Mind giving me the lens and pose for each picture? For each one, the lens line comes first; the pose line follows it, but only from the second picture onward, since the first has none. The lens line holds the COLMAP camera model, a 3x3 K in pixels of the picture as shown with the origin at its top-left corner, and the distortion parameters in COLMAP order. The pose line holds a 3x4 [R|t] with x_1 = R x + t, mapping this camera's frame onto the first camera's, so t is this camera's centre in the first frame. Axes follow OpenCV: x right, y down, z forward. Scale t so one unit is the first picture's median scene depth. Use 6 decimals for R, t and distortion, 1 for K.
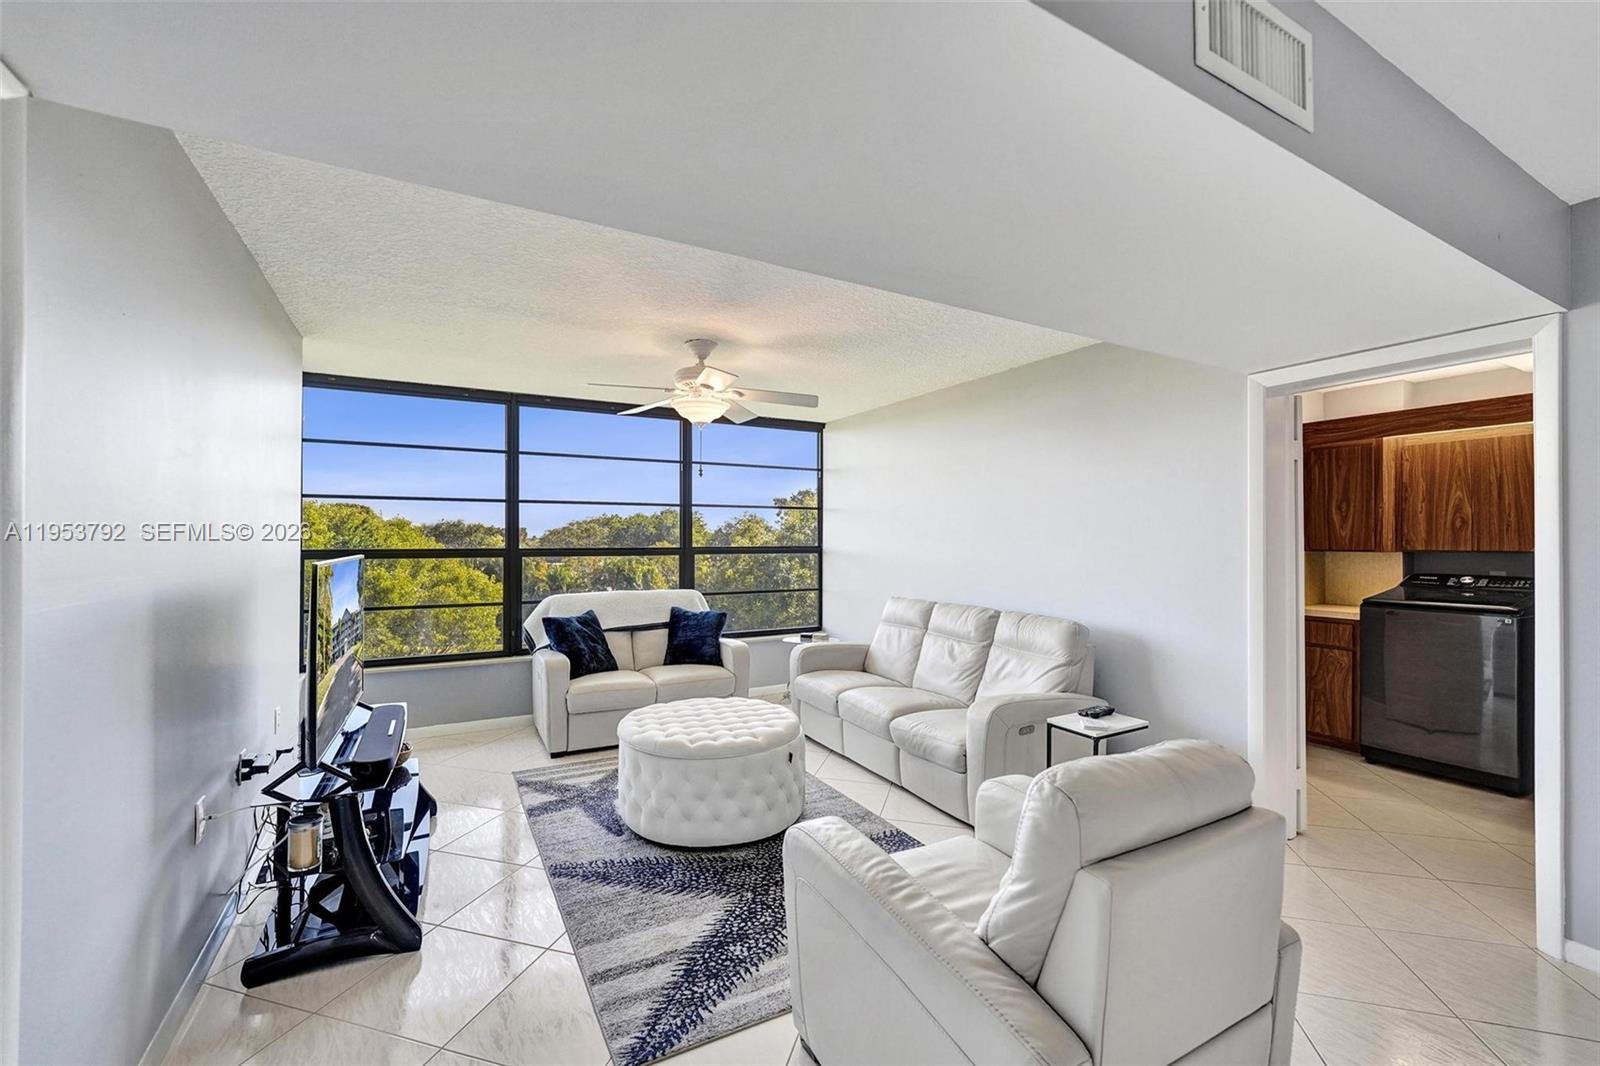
lens RADIAL K [[651.0, 0, 794.6], [0, 651.0, 534.6], [0, 0, 1]] dist [-0.011366, 0.000016]
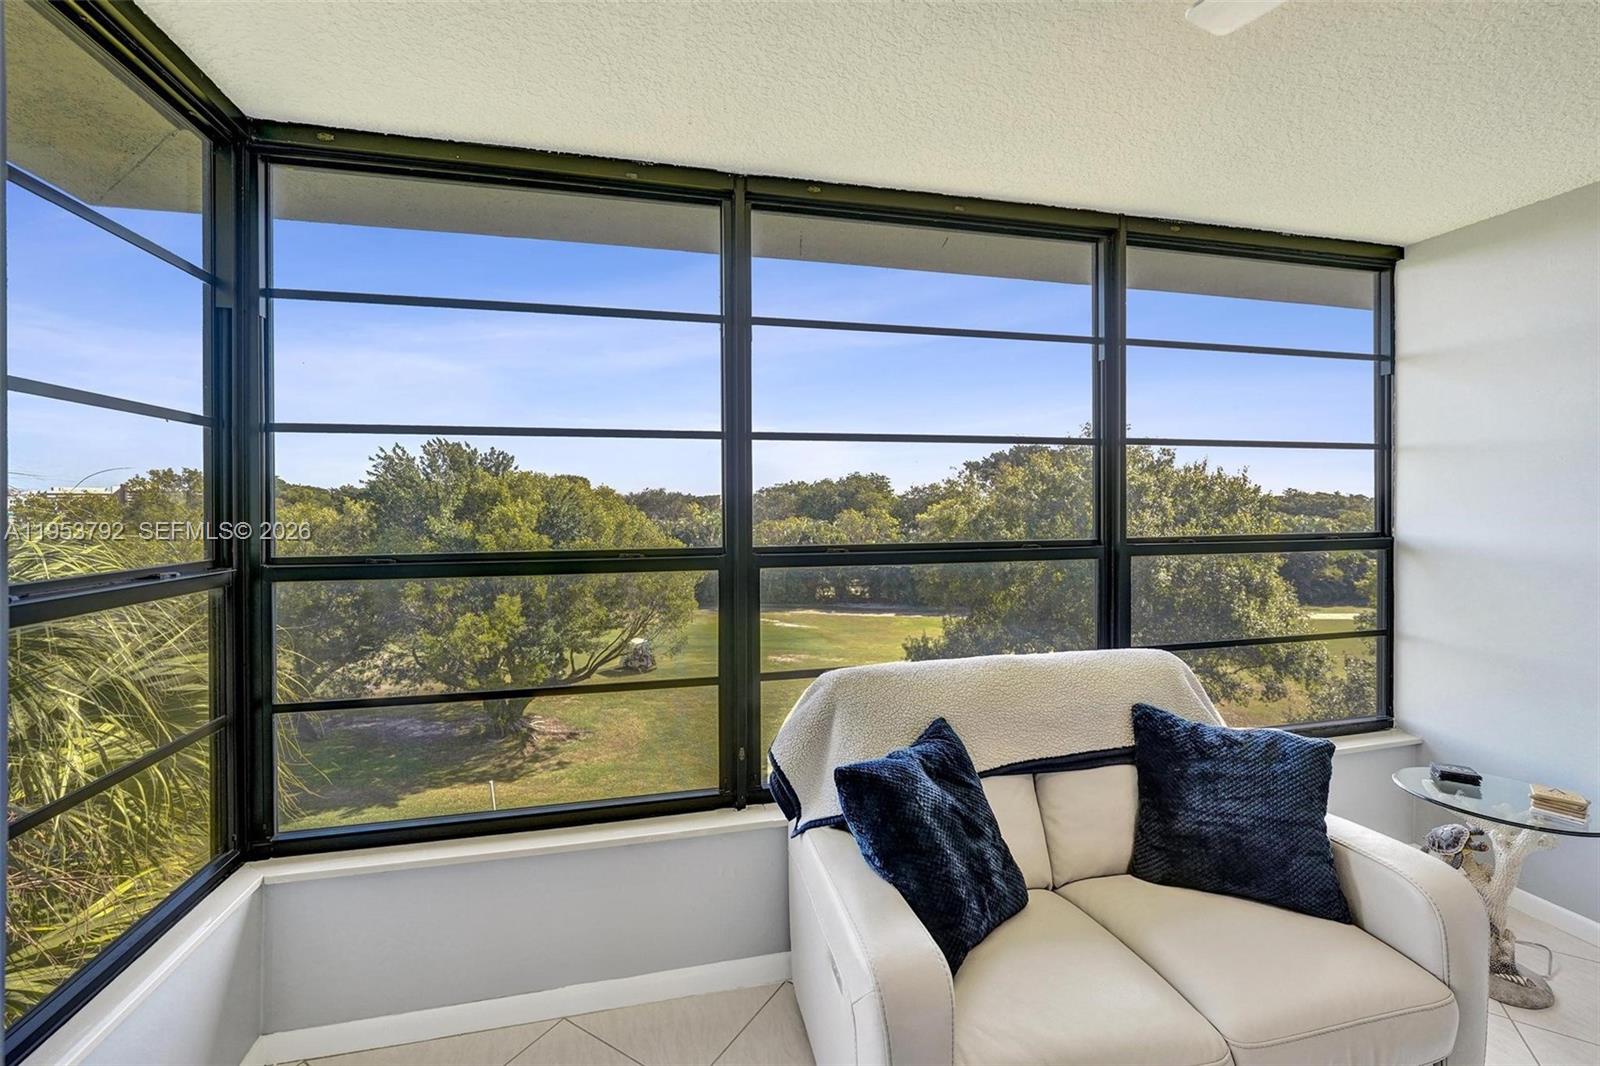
lens RADIAL K [[658.6, 0, 800.4], [0, 658.6, 518.5], [0, 0, 1]] dist [-0.013750, 0.005512]
pose [[0.963592, -0.001413, -0.267374, -0.278556], [0.009005, 0.999590, 0.027168, -0.009178], [0.267226, -0.028587, 0.963210, 0.595781]]
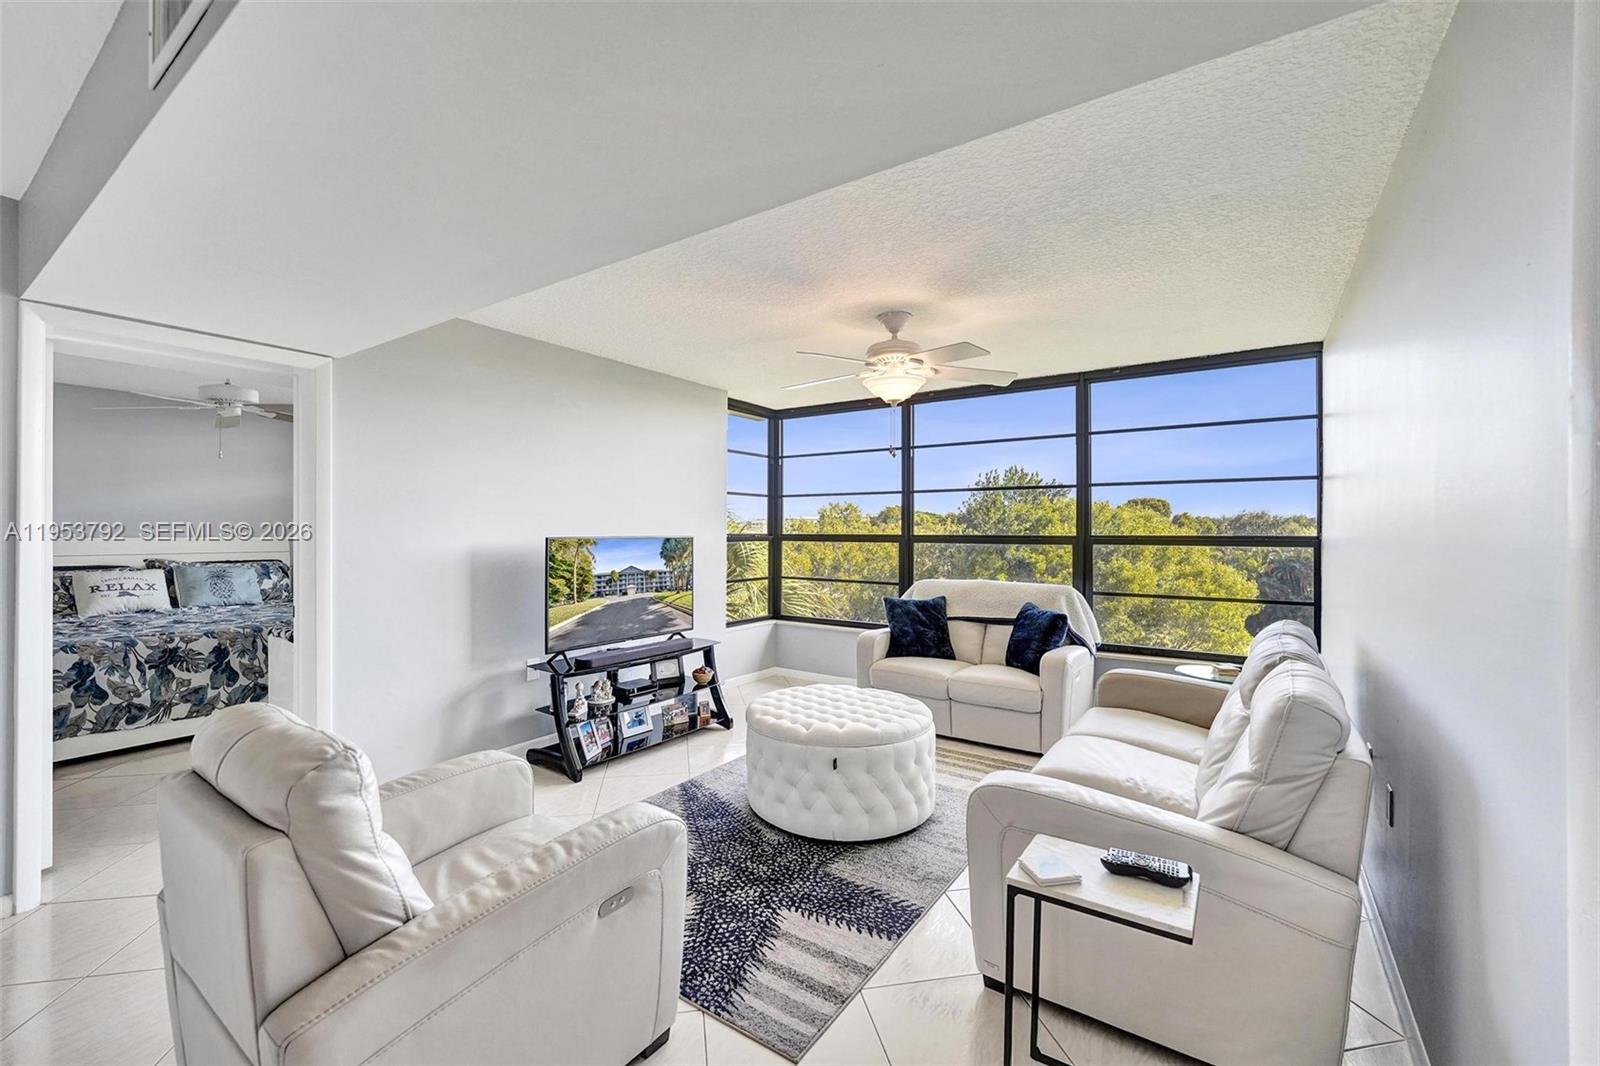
lens RADIAL K [[659.4, 0, 797.5], [0, 659.4, 526.7], [0, 0, 1]] dist [-0.007940, 0.000286]
pose [[0.444655, -0.005246, -0.895687, 0.481417], [0.004395, 0.999984, -0.003674, 0.010498], [0.895691, -0.002303, 0.444670, 0.333960]]
